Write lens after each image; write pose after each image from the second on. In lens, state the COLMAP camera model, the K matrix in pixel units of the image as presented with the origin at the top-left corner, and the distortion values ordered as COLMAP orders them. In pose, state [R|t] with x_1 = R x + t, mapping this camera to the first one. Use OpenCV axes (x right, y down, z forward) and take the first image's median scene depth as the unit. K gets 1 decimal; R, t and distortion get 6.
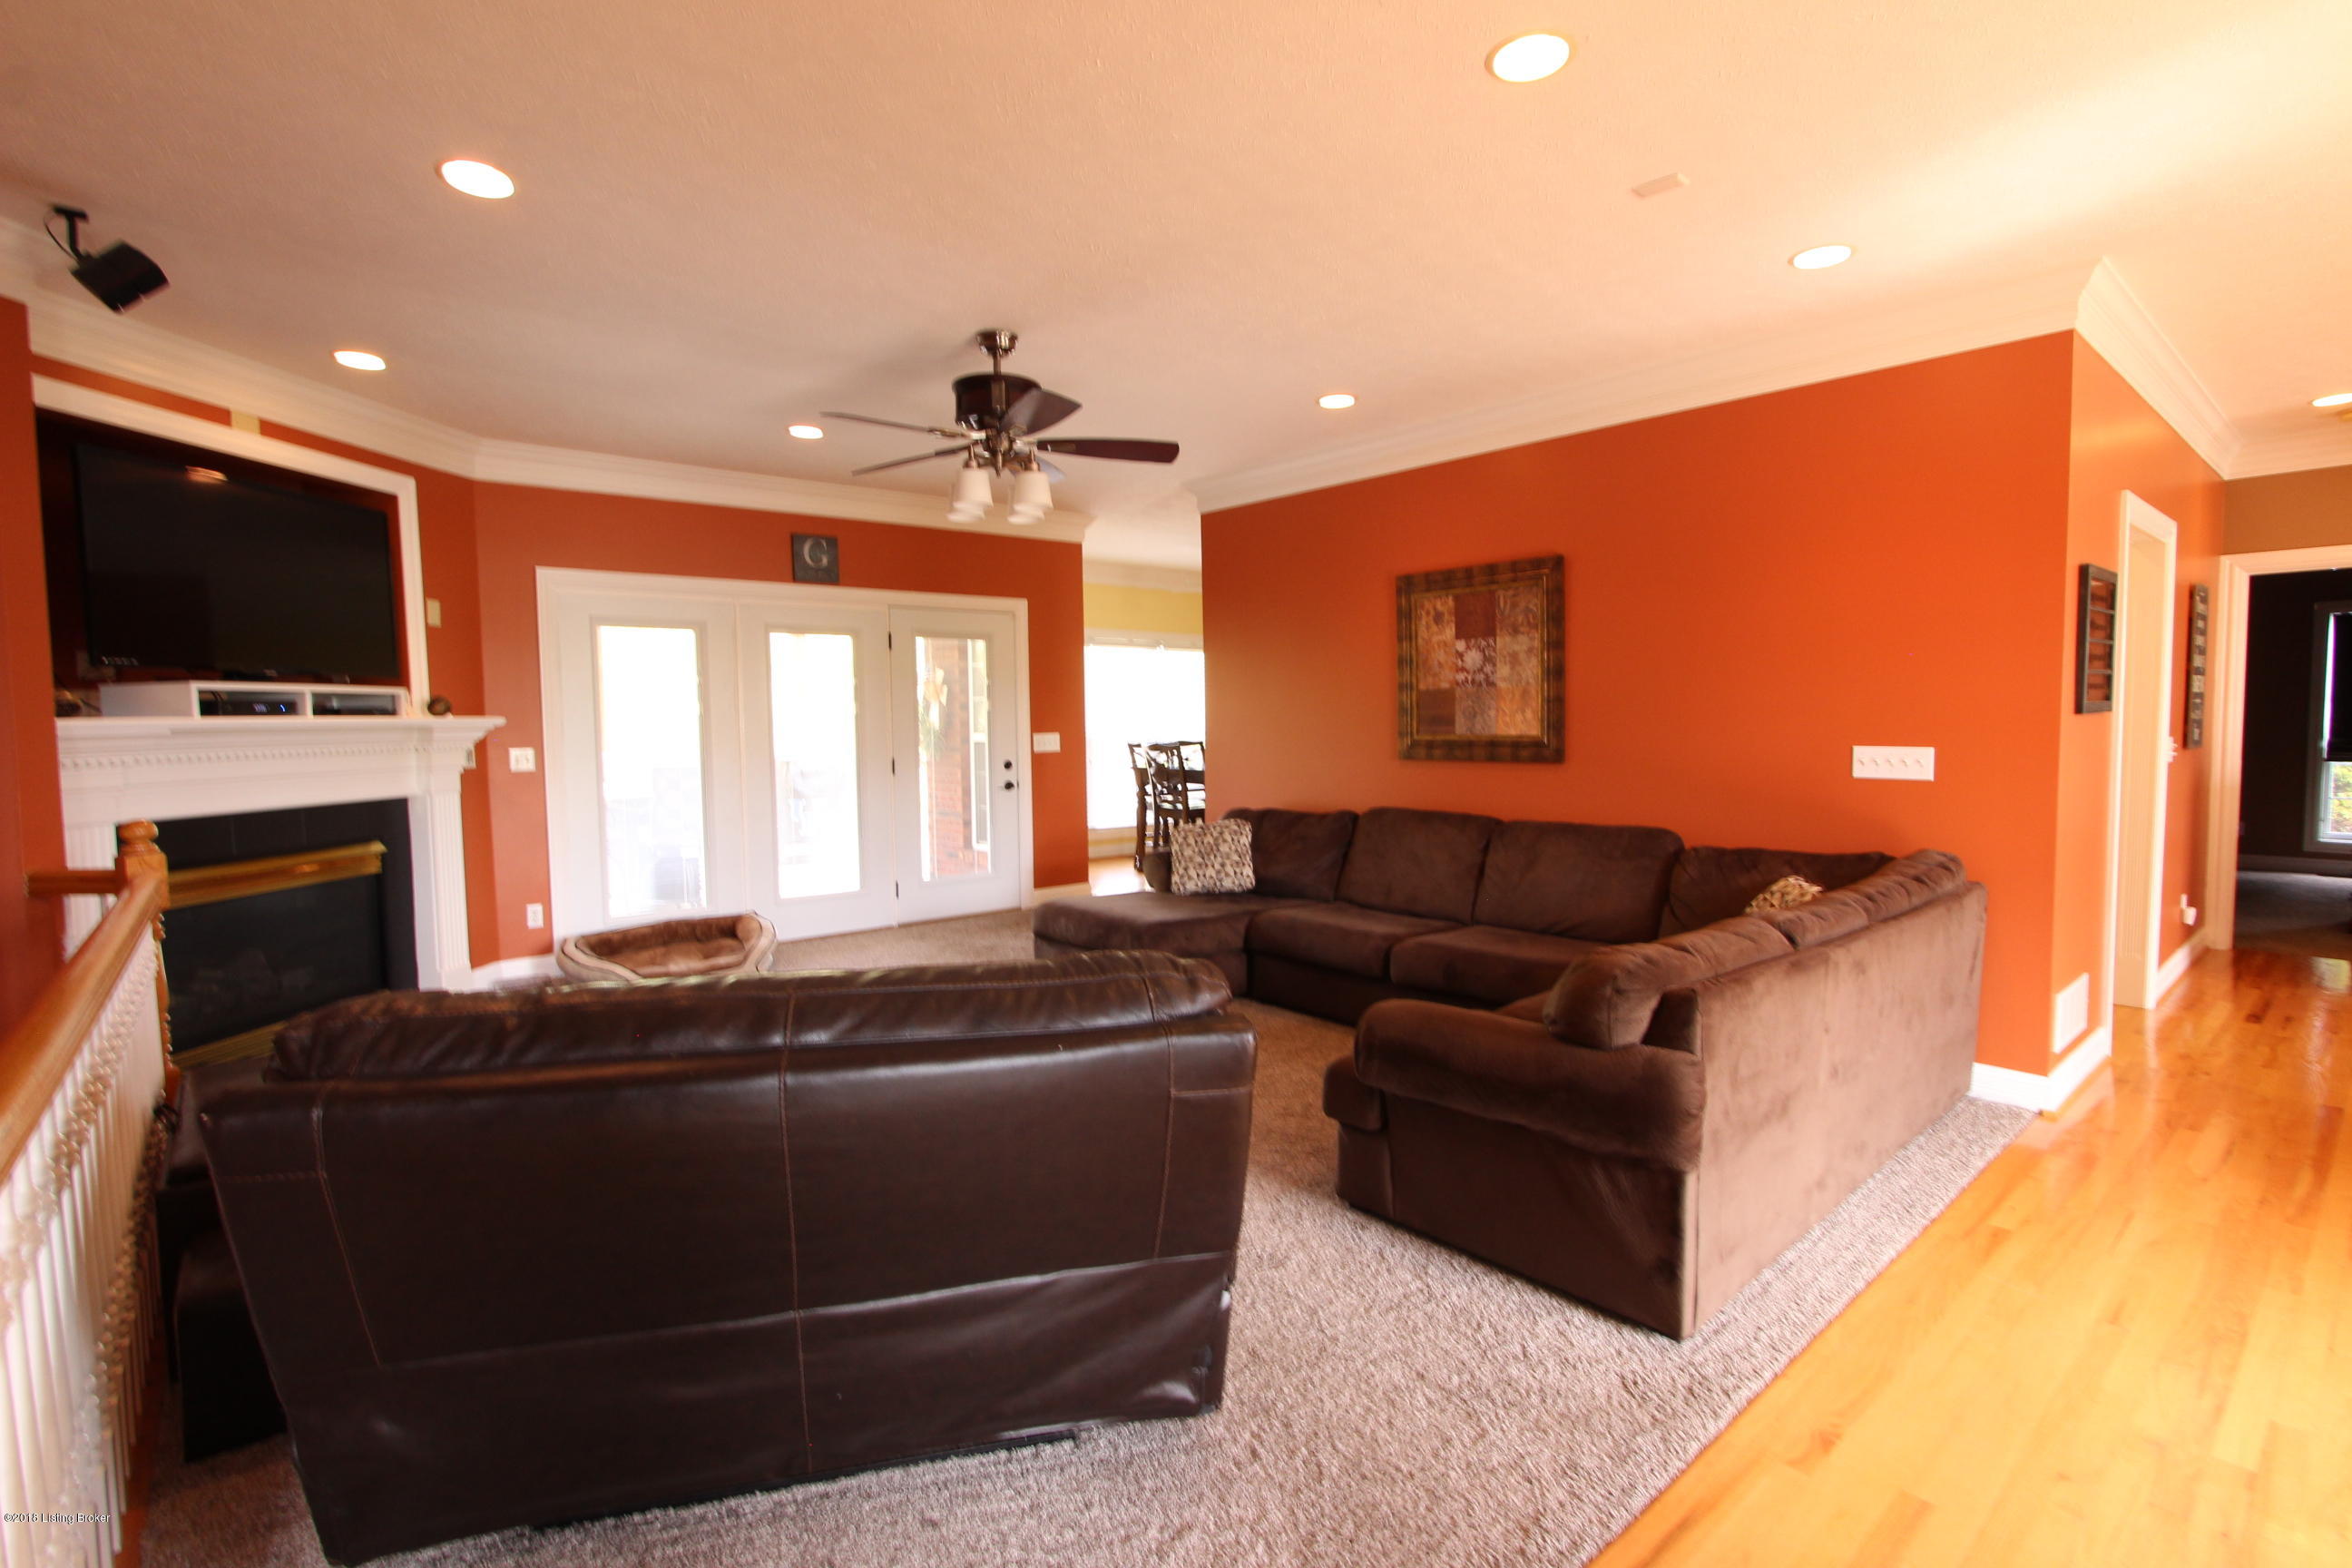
lens RADIAL K [[1088.9, 0, 1189.8], [0, 1088.9, 782.4], [0, 0, 1]] dist [-0.001800, 0.000144]
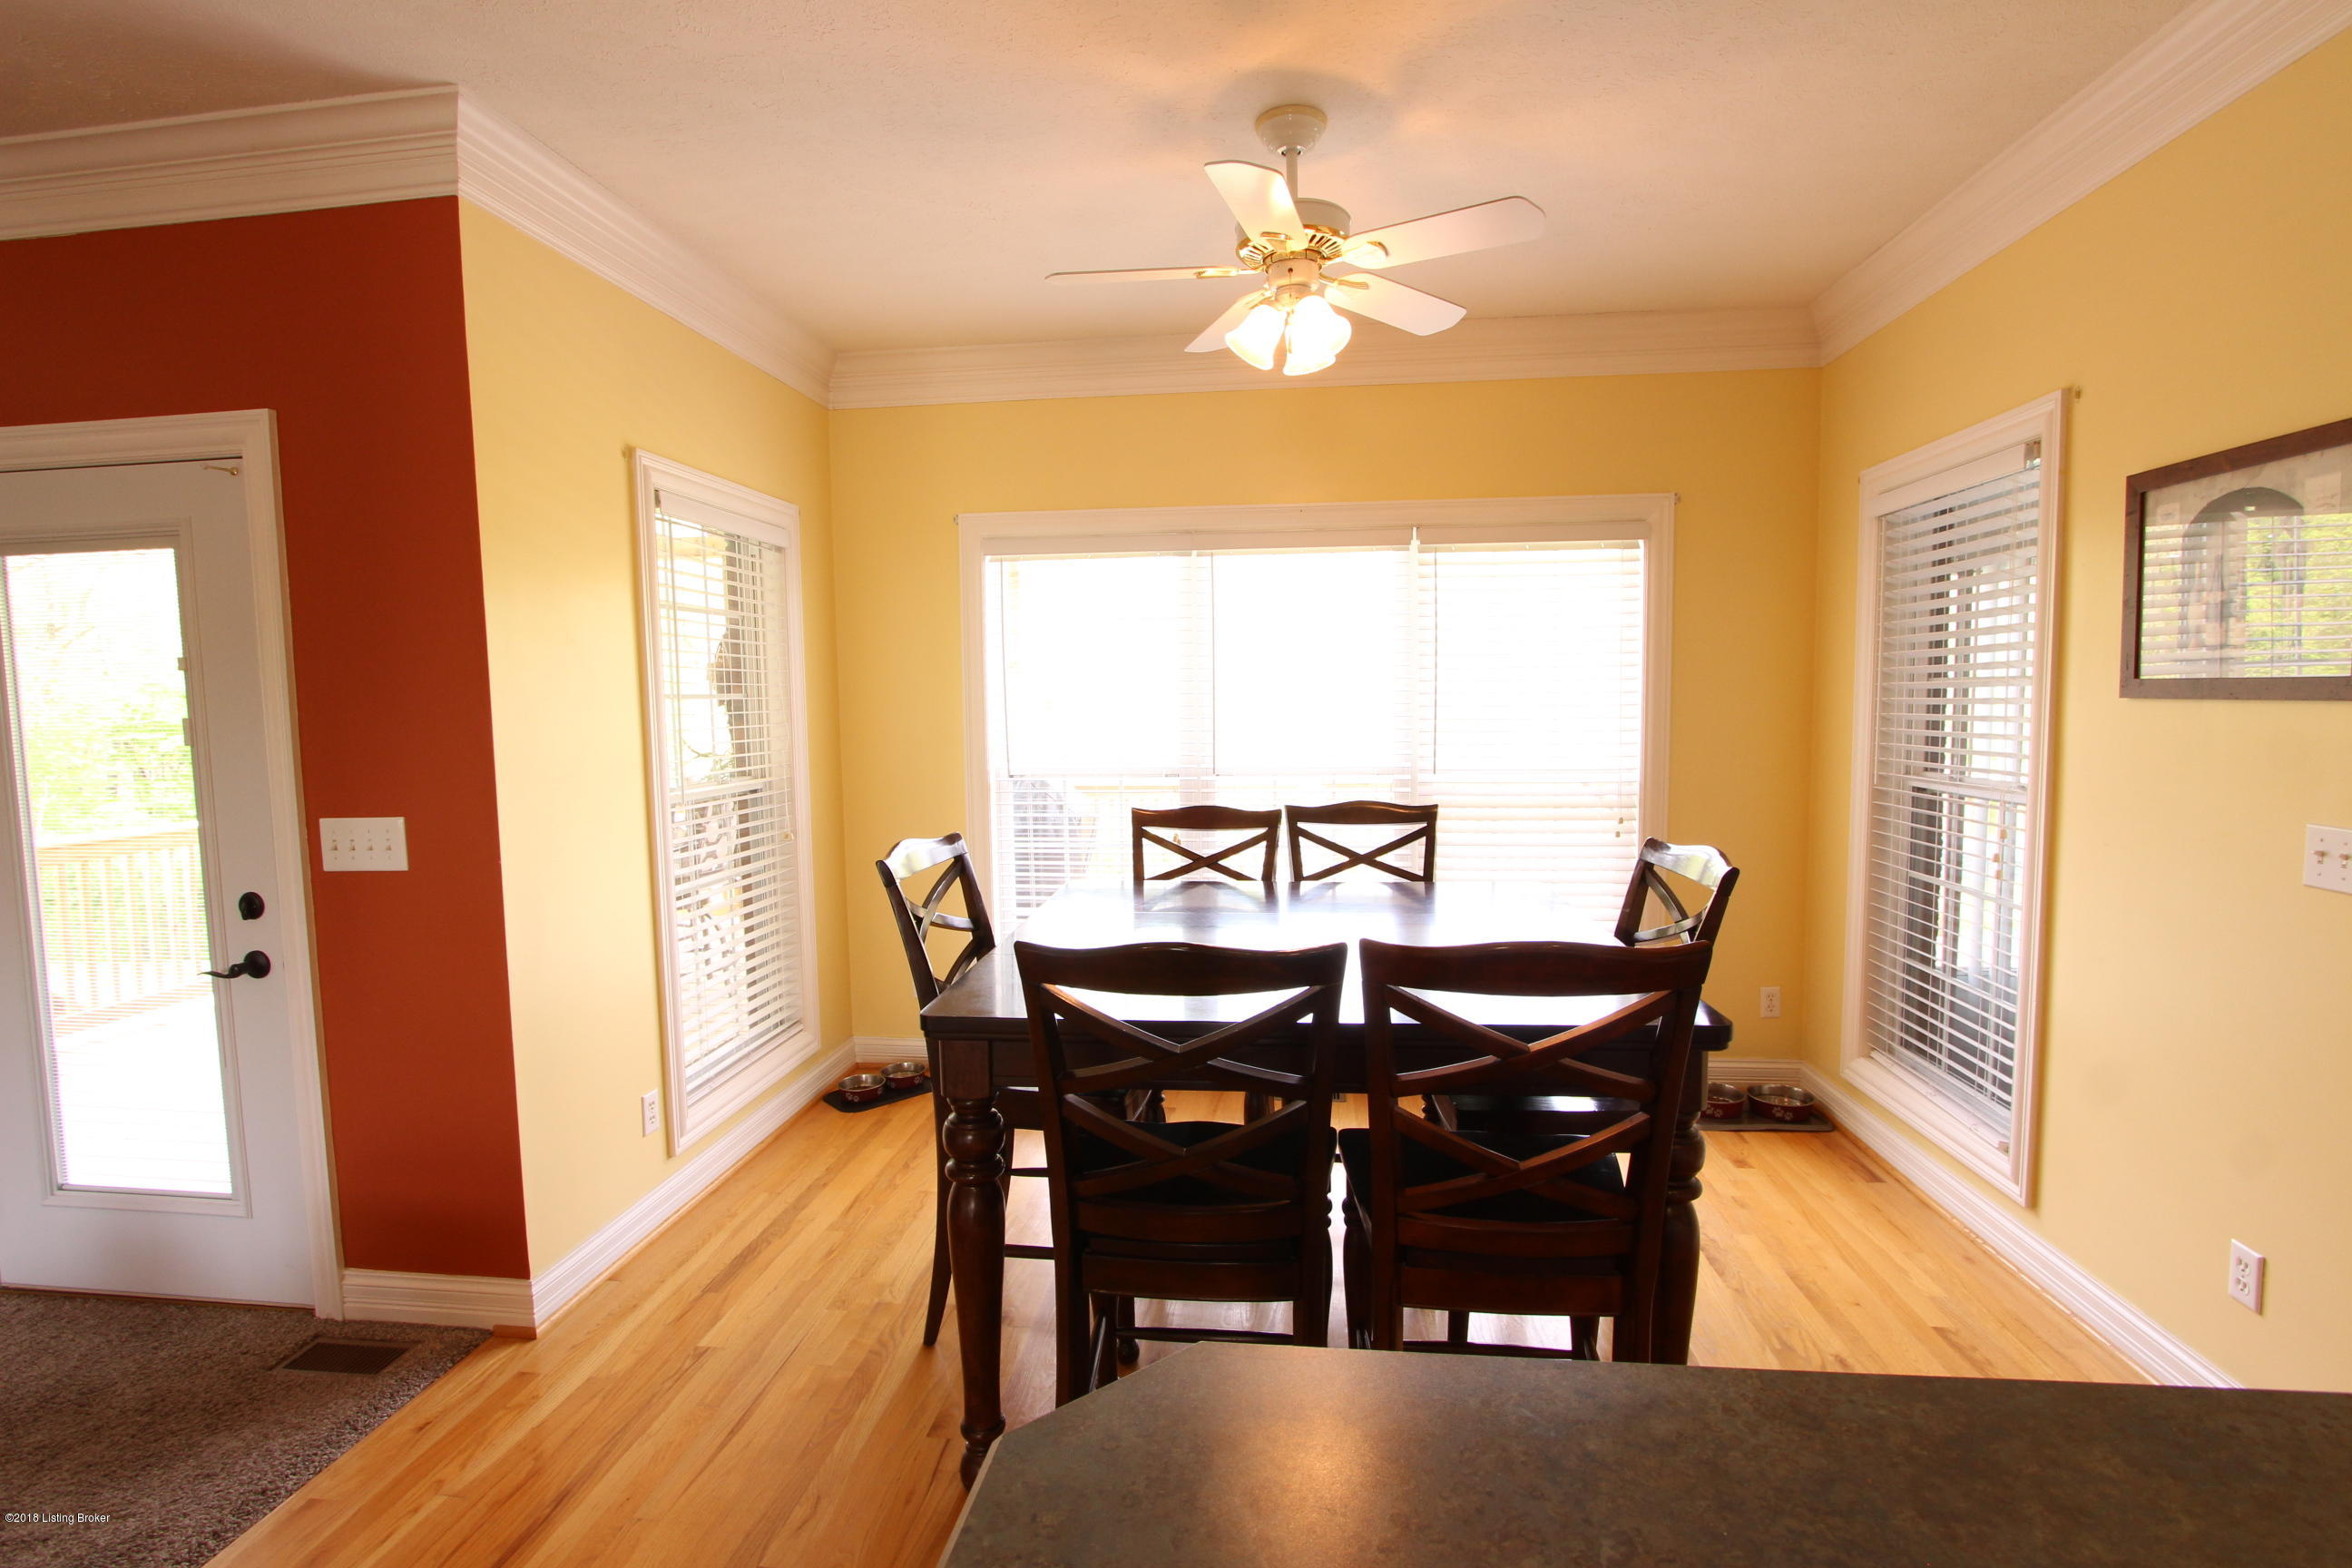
lens RADIAL K [[1088.9, 0, 1189.8], [0, 1088.9, 782.4], [0, 0, 1]] dist [-0.001800, 0.000144]
pose [[0.680548, 0.060752, -0.730181, 0.390710], [-0.035436, 0.998119, 0.050018, -0.113555], [0.731846, -0.008164, 0.681421, 1.349953]]
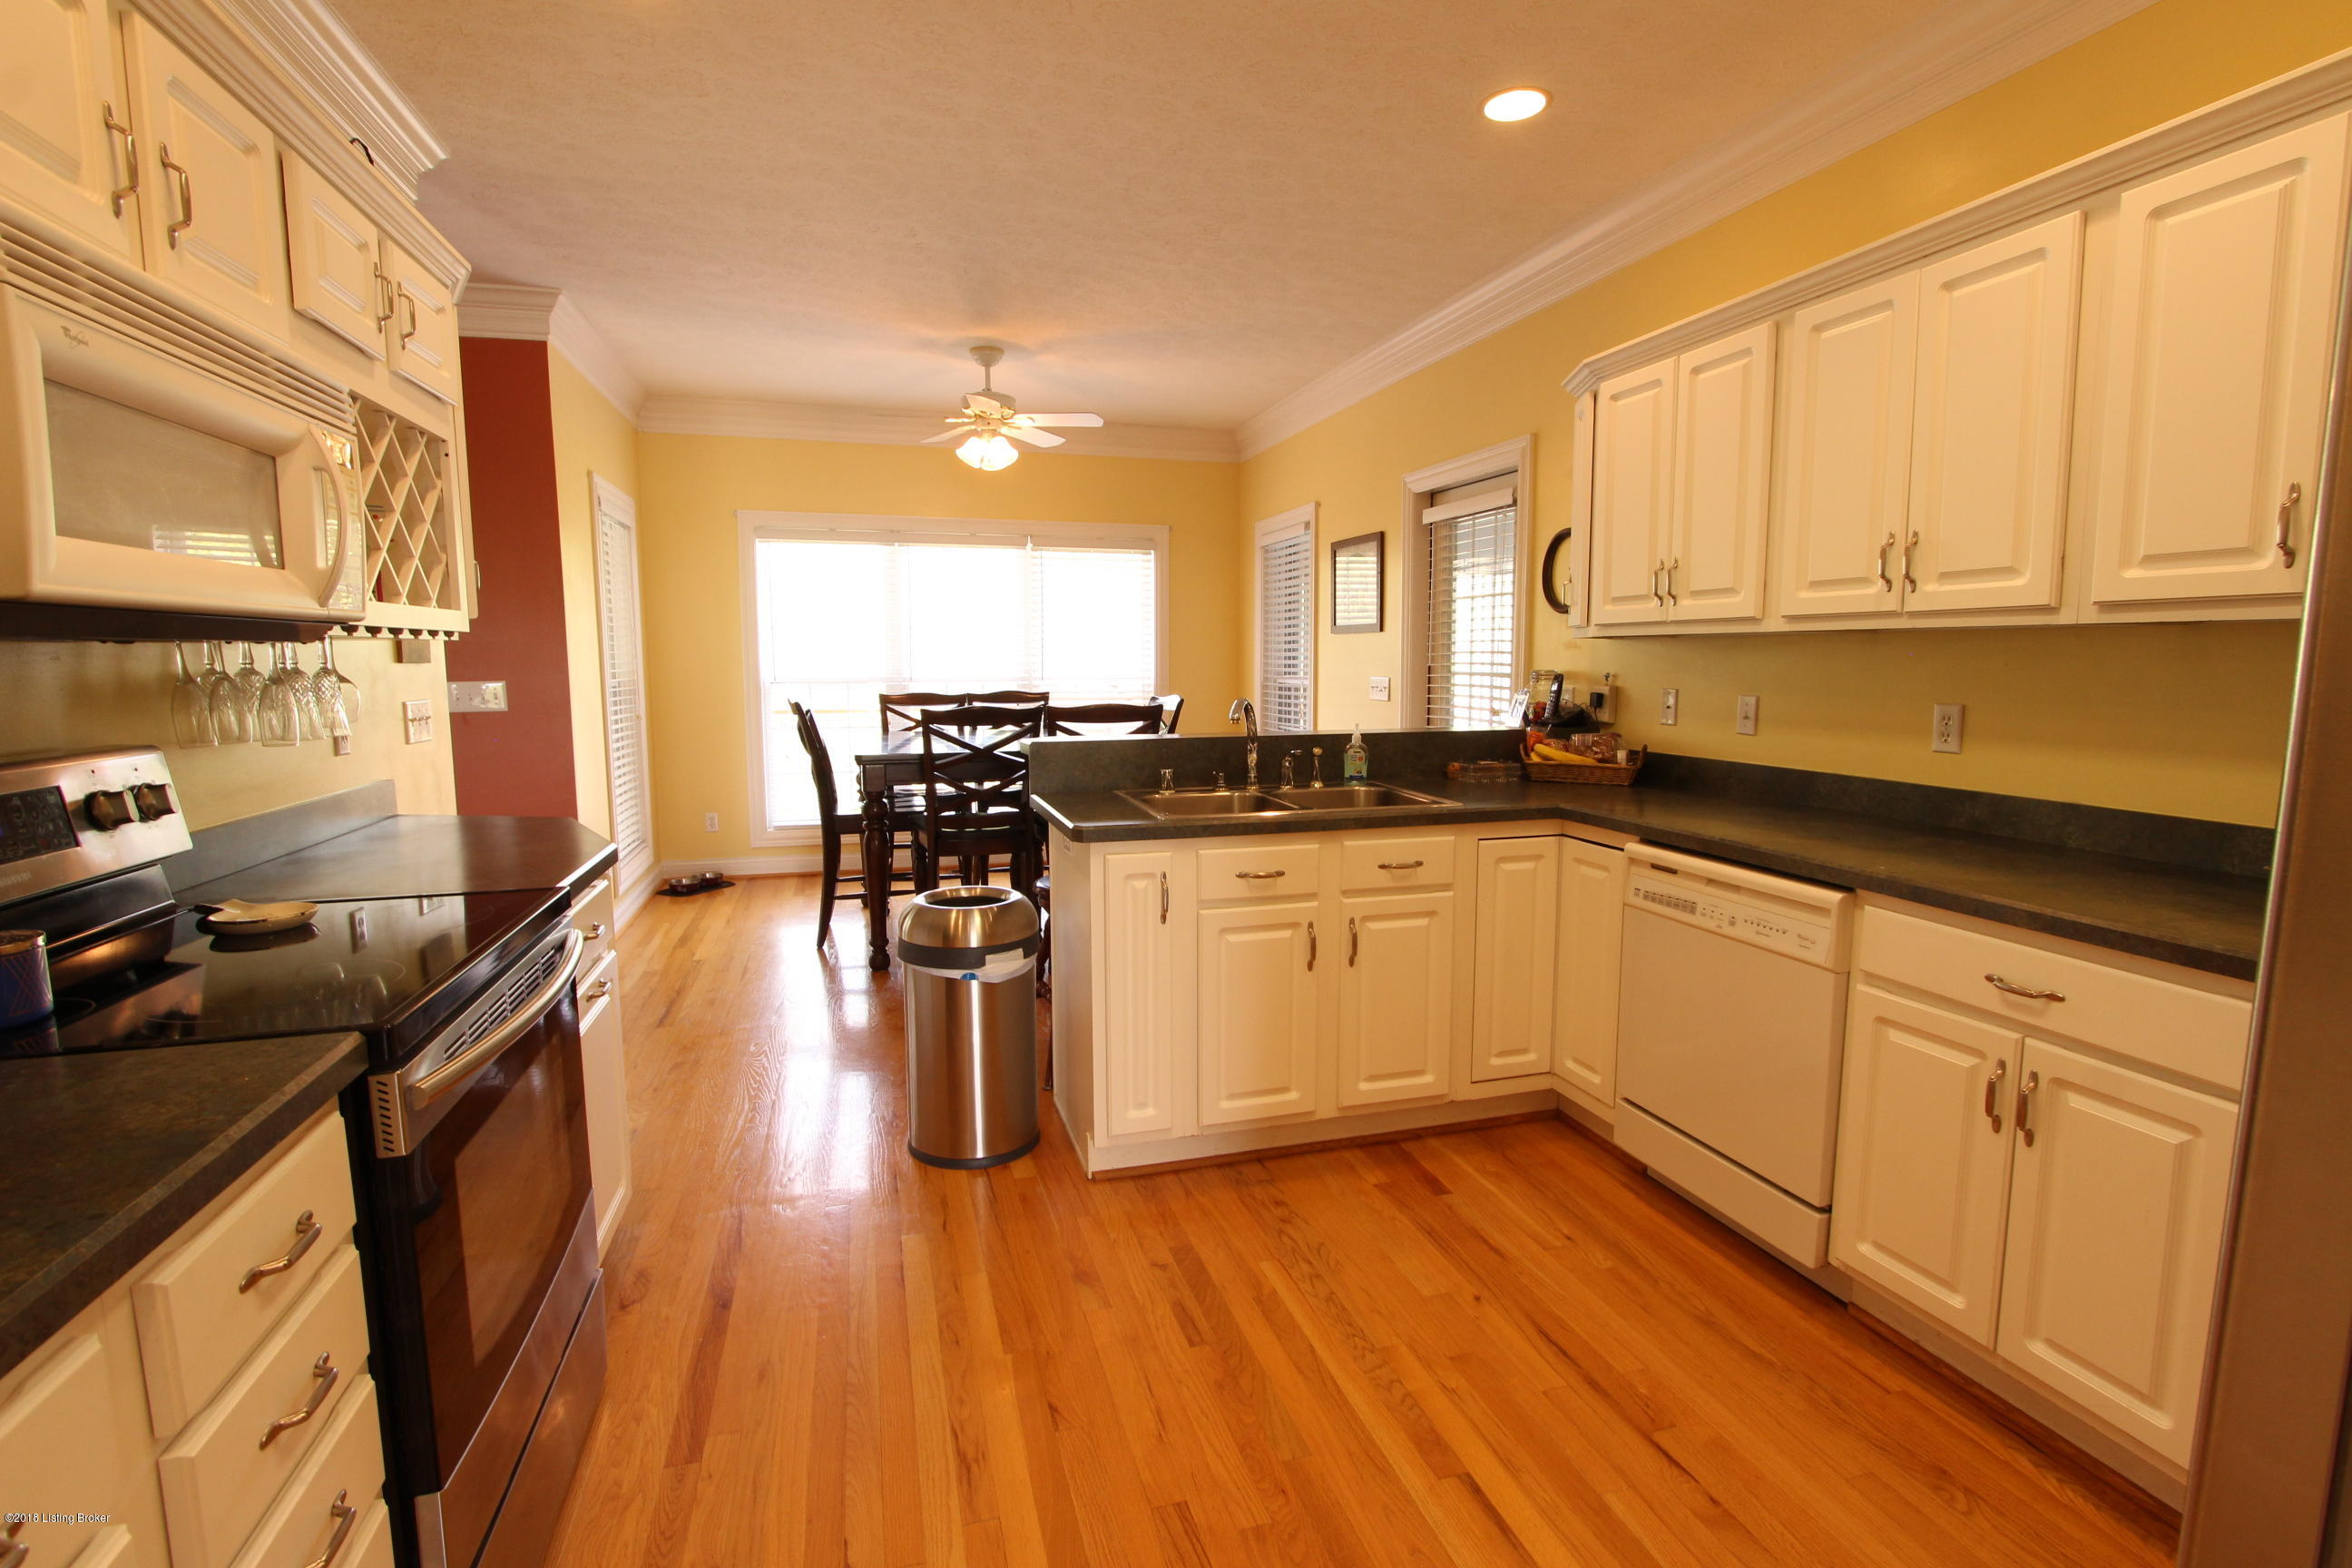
lens RADIAL K [[1088.9, 0, 1189.8], [0, 1088.9, 782.4], [0, 0, 1]] dist [-0.001800, 0.000144]
pose [[0.915020, 0.054951, -0.399648, 0.646568], [-0.031610, 0.997400, 0.064767, -0.054998], [0.402168, -0.046631, 0.914378, 0.853592]]
